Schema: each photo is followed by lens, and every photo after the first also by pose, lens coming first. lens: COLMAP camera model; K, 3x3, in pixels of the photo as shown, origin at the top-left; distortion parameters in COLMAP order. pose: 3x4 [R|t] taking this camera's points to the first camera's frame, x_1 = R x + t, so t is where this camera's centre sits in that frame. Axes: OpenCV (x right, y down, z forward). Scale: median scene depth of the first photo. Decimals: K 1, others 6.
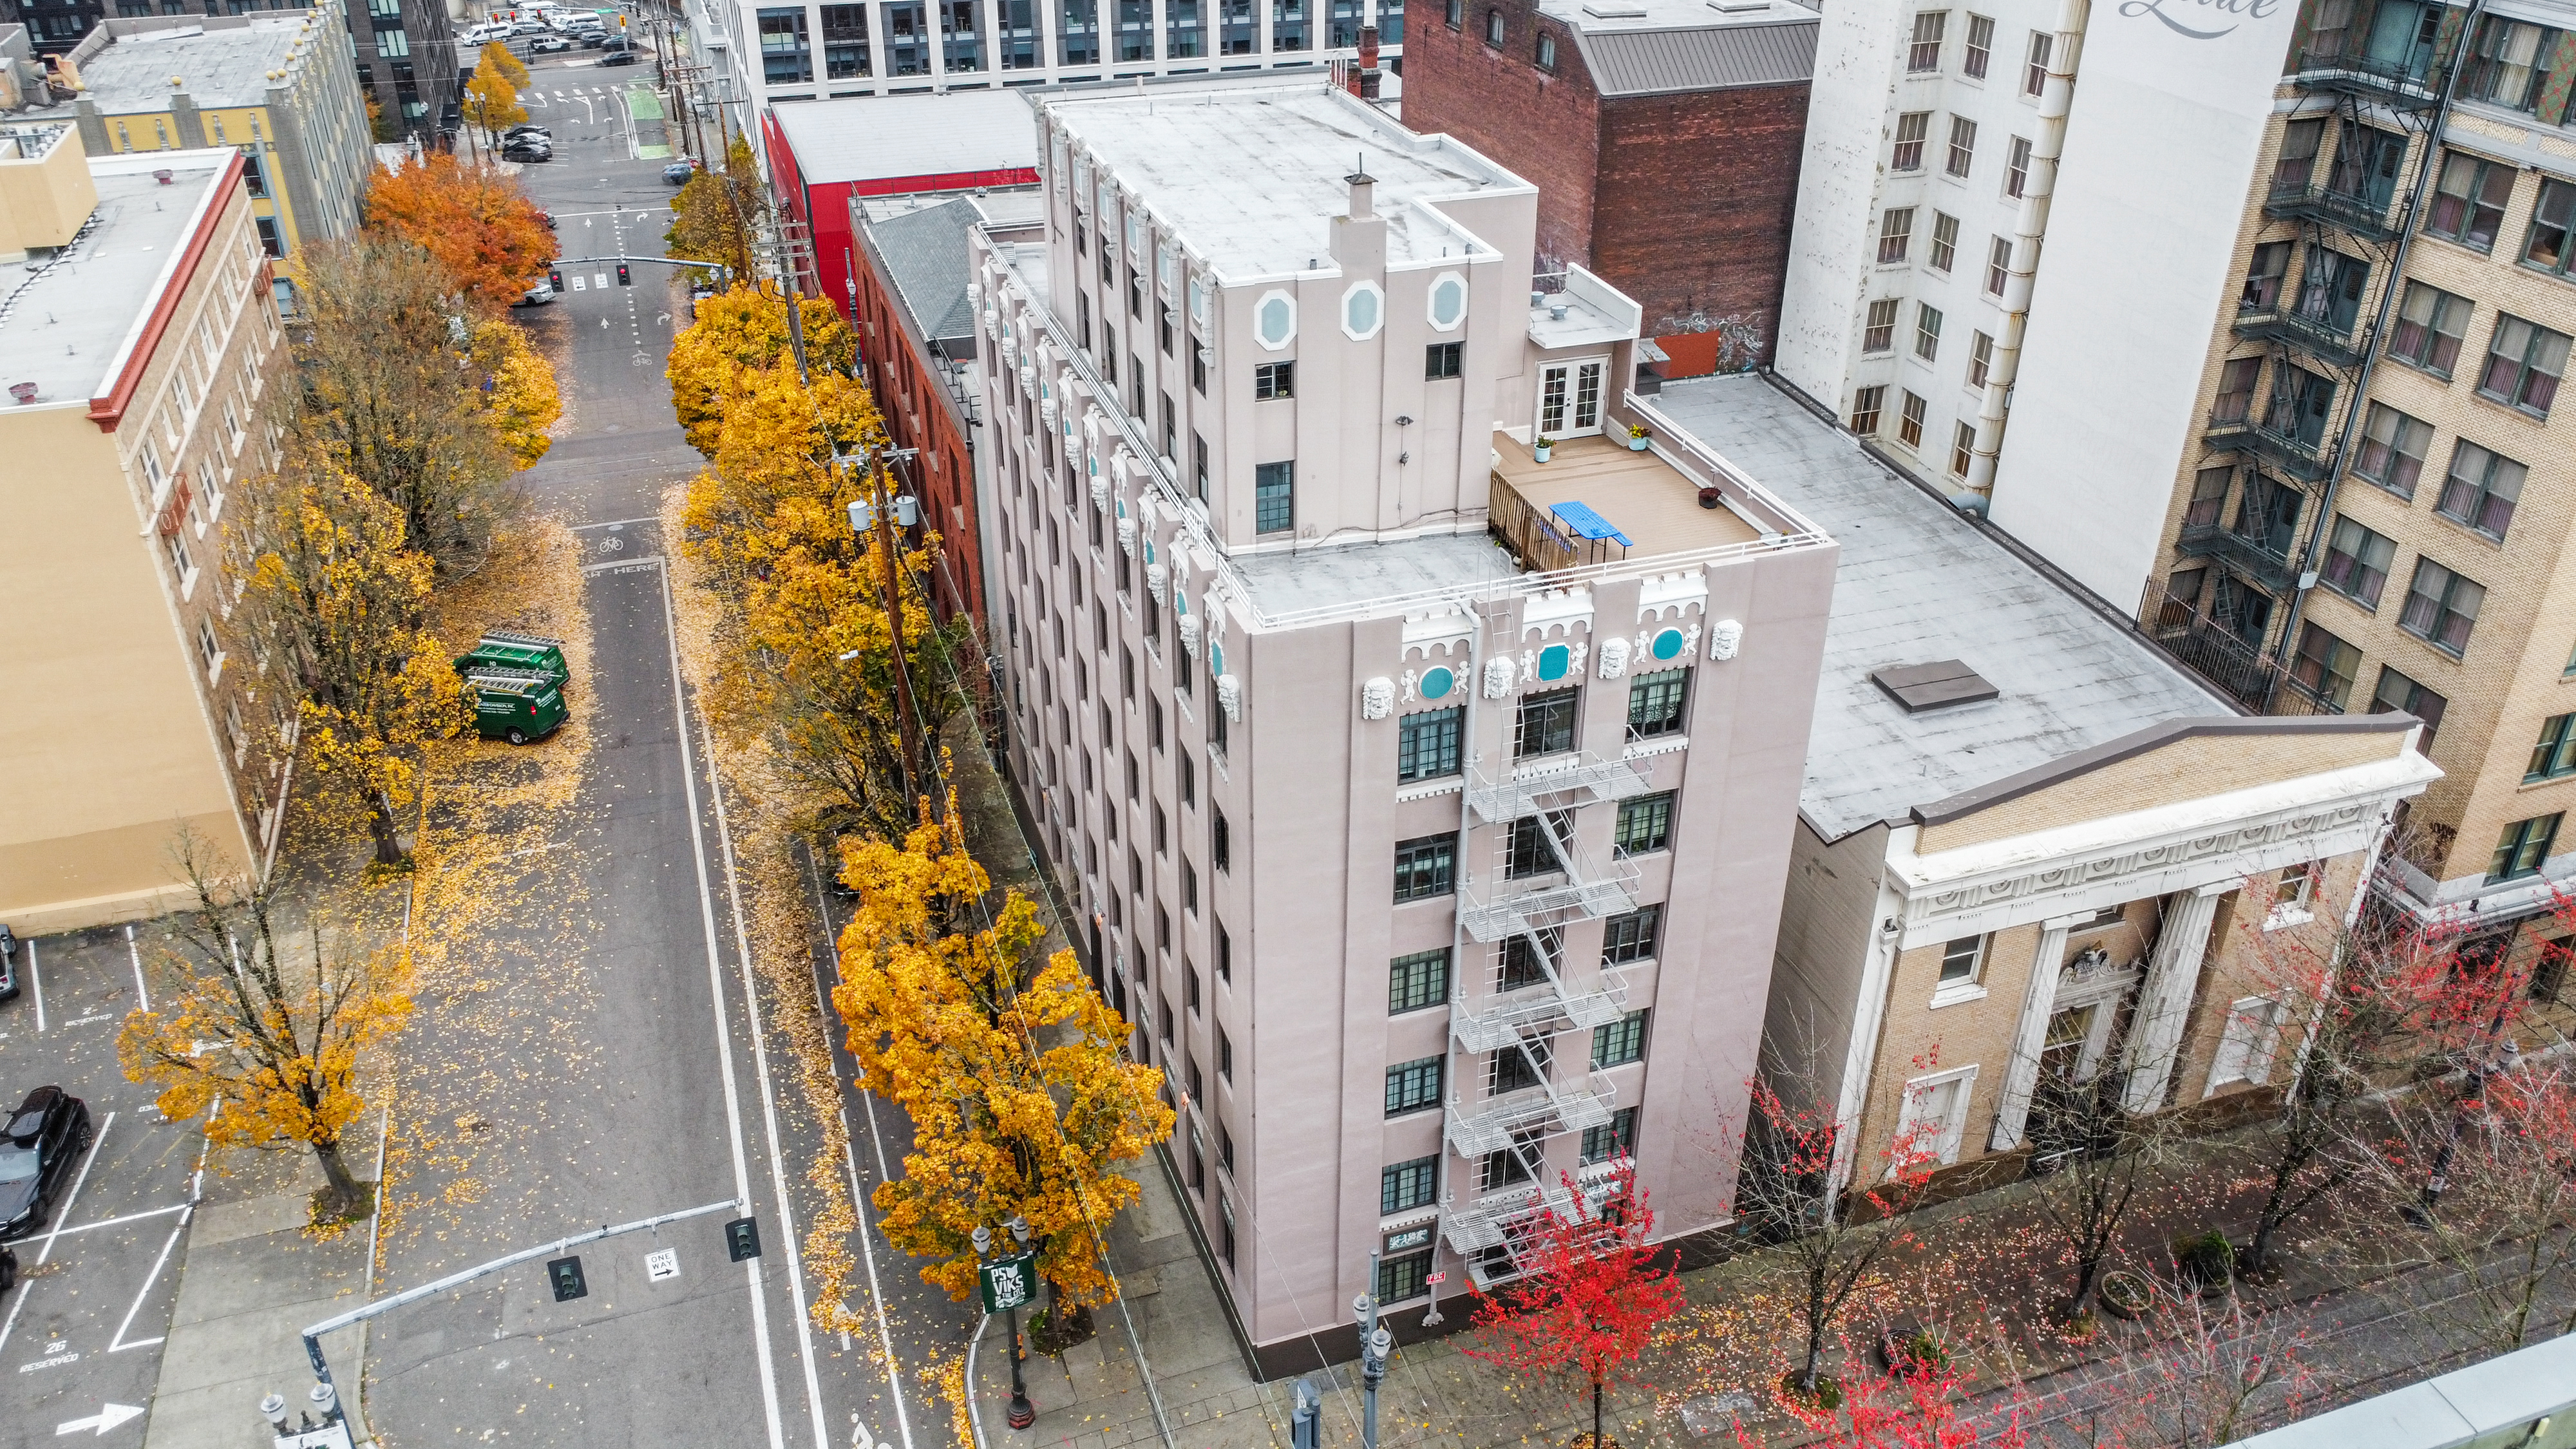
lens RADIAL K [[1933.0, 0, 1290.3], [0, 1933.0, 730.2], [0, 0, 1]] dist [0.005682, -0.008605]
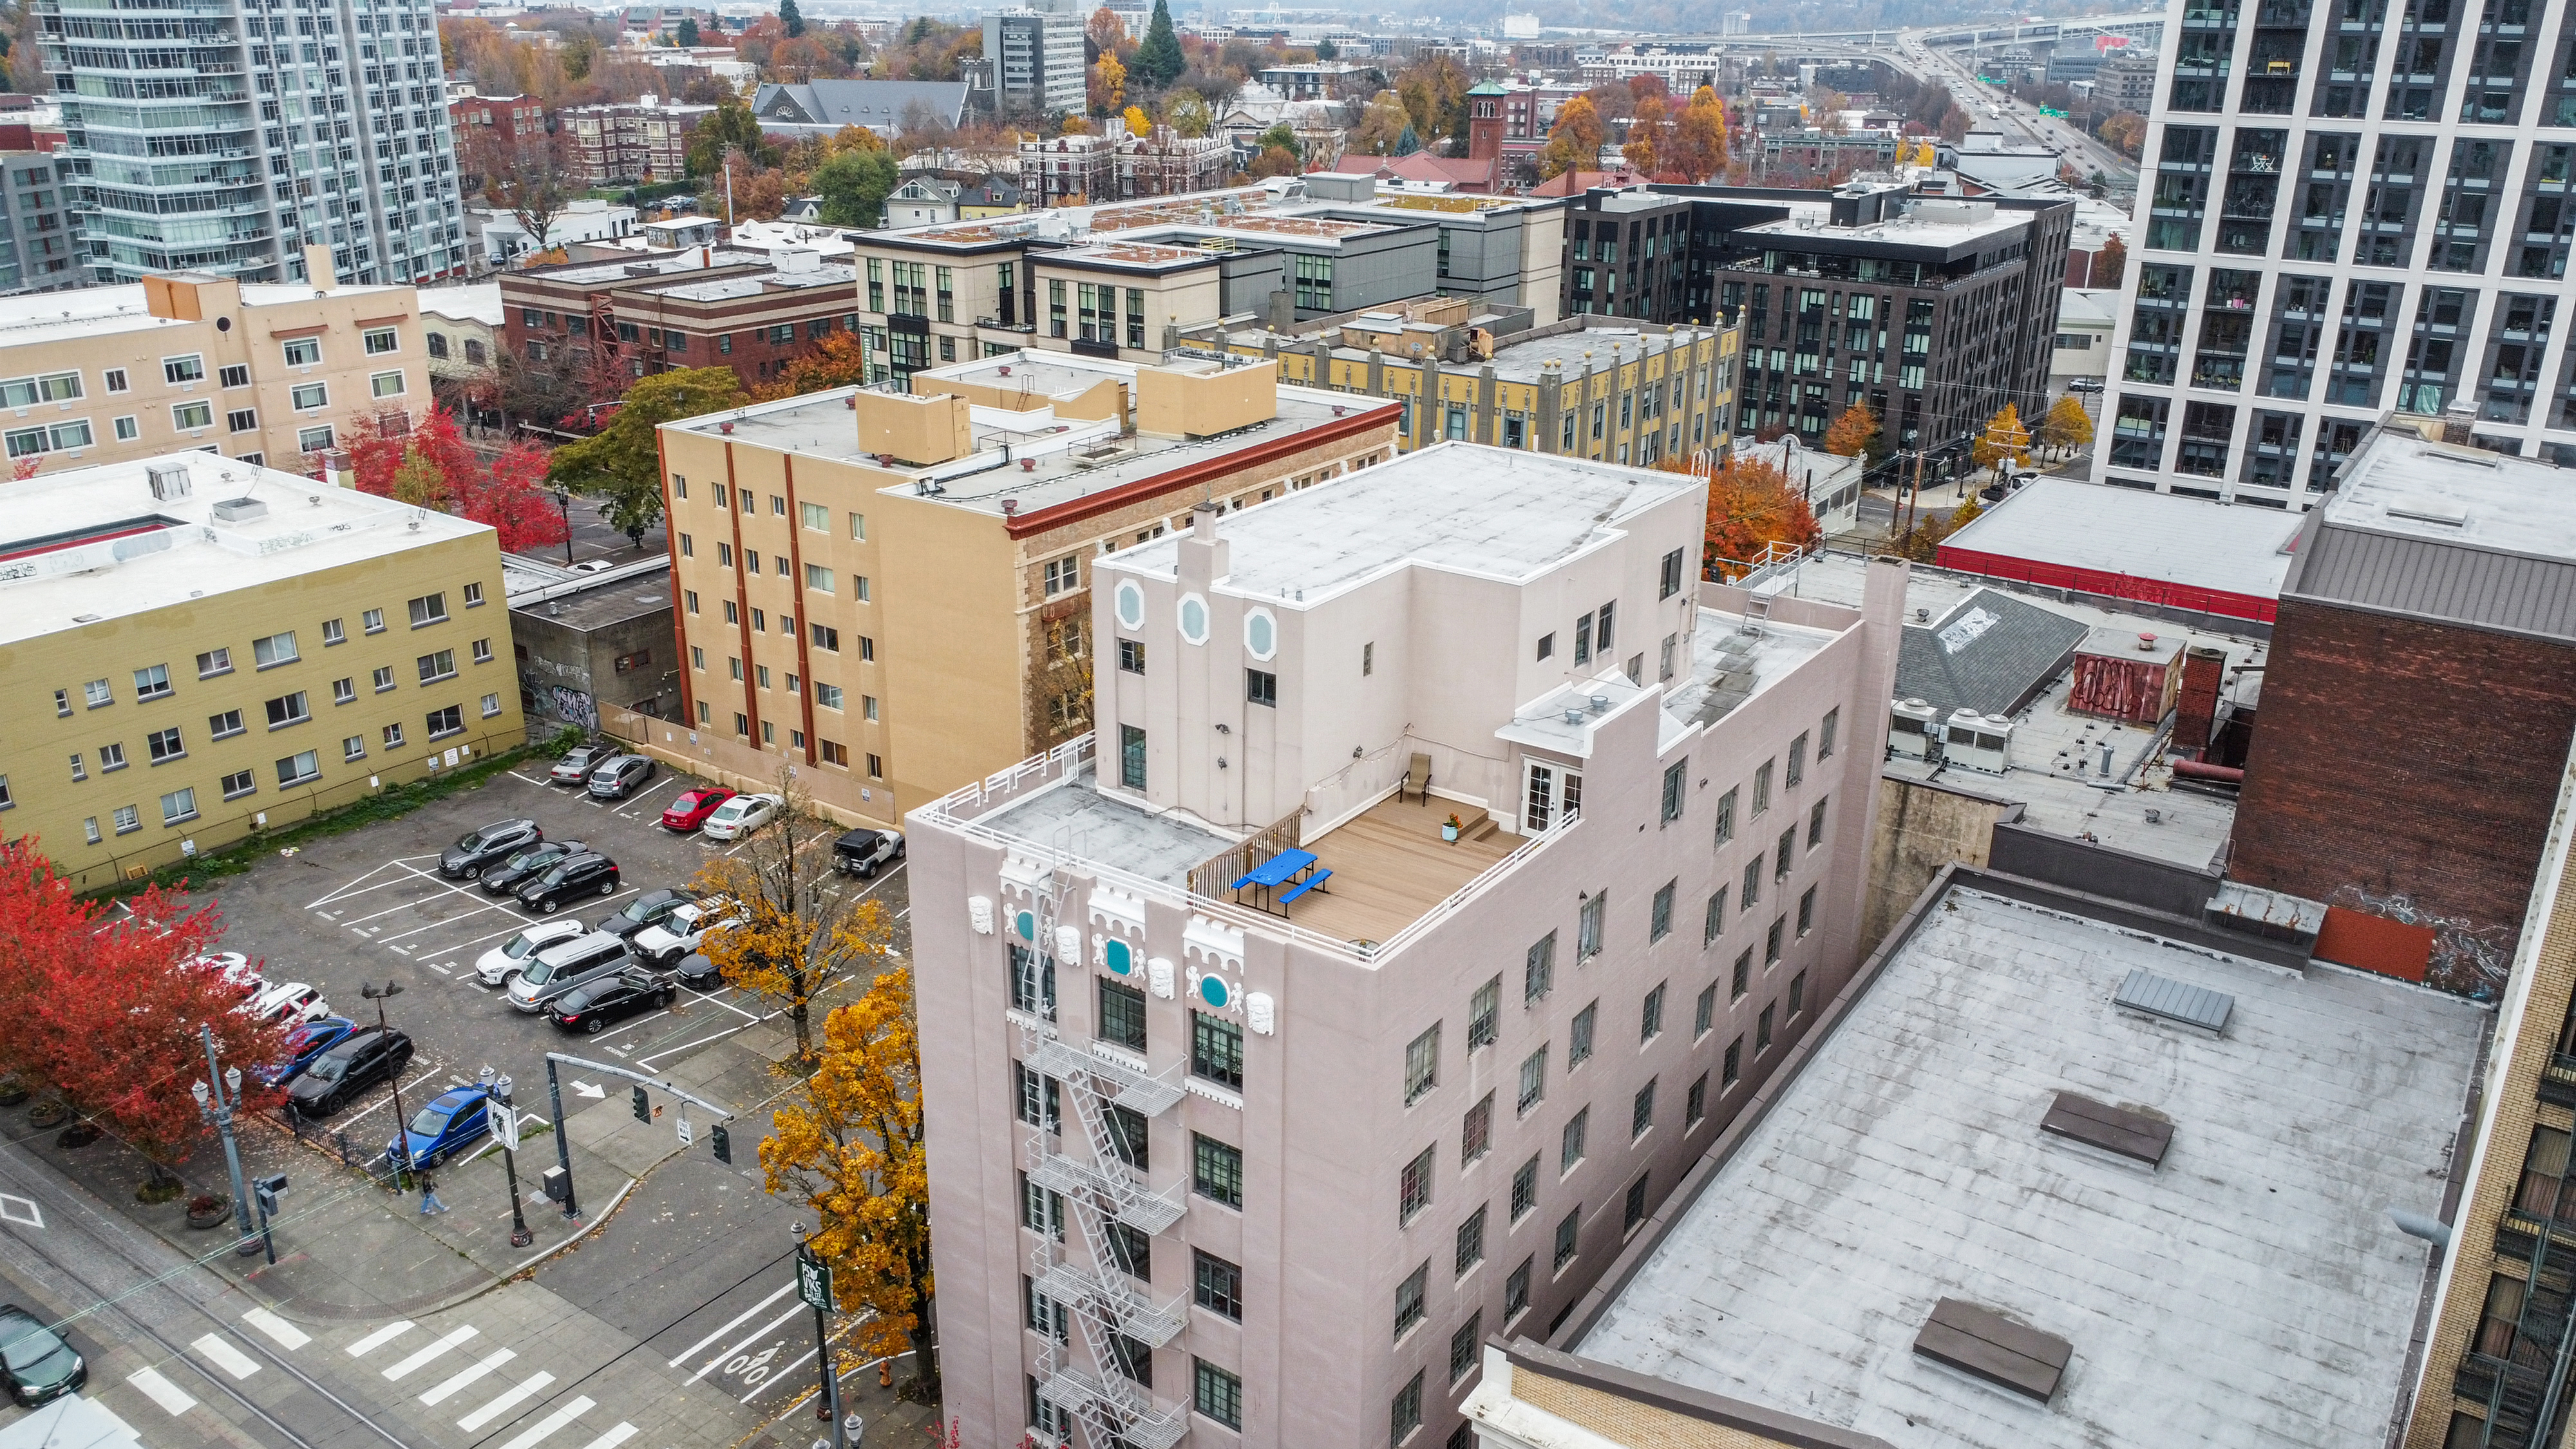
lens RADIAL K [[1932.1, 0, 1290.9], [0, 1932.1, 734.0], [0, 0, 1]] dist [0.005628, -0.007846]
pose [[0.595746, 0.292271, -0.748107, 0.554955], [-0.413156, 0.910271, 0.026613, -0.124630], [0.688759, 0.293231, 0.663044, 0.186580]]
